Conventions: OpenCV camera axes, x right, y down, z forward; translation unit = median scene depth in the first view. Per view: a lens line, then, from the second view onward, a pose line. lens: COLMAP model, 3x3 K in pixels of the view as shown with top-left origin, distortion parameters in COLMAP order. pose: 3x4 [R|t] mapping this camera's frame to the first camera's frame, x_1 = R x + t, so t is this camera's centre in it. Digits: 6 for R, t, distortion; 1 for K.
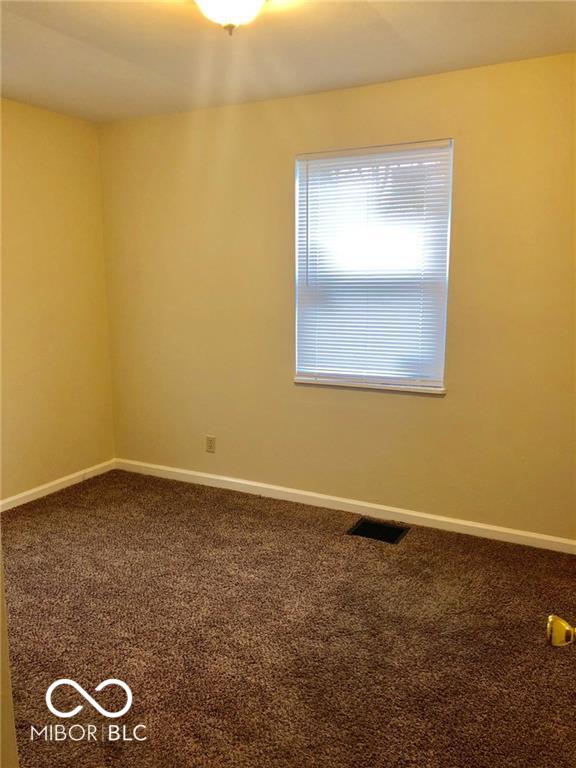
lens RADIAL K [[627.2, 0, 288.0], [0, 627.2, 384.0], [0, 0, 1]] dist [0.086252, 0.000589]
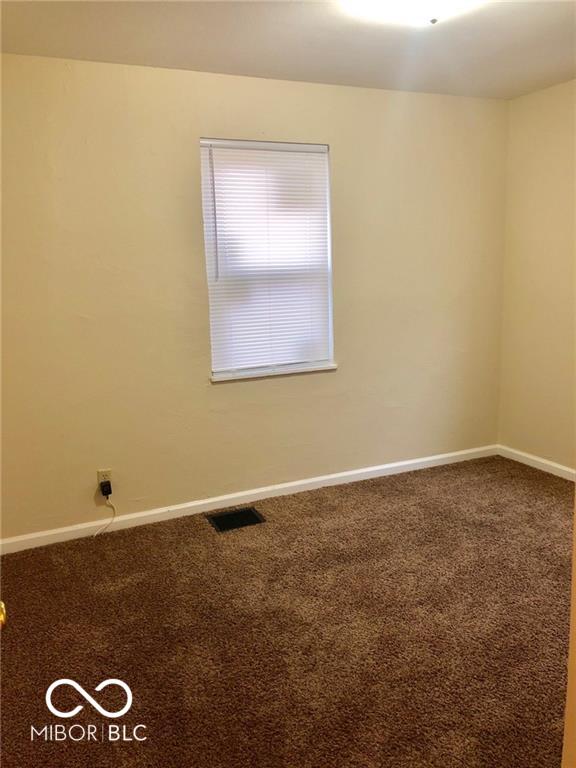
lens RADIAL K [[636.6, 0, 288.7], [0, 636.6, 371.6], [0, 0, 1]] dist [0.034785, -0.003971]
pose [[0.572839, -0.145747, 0.806606, -0.737844], [0.156680, 0.985389, 0.066780, -0.068511], [-0.804553, 0.088125, 0.587305, 0.379616]]
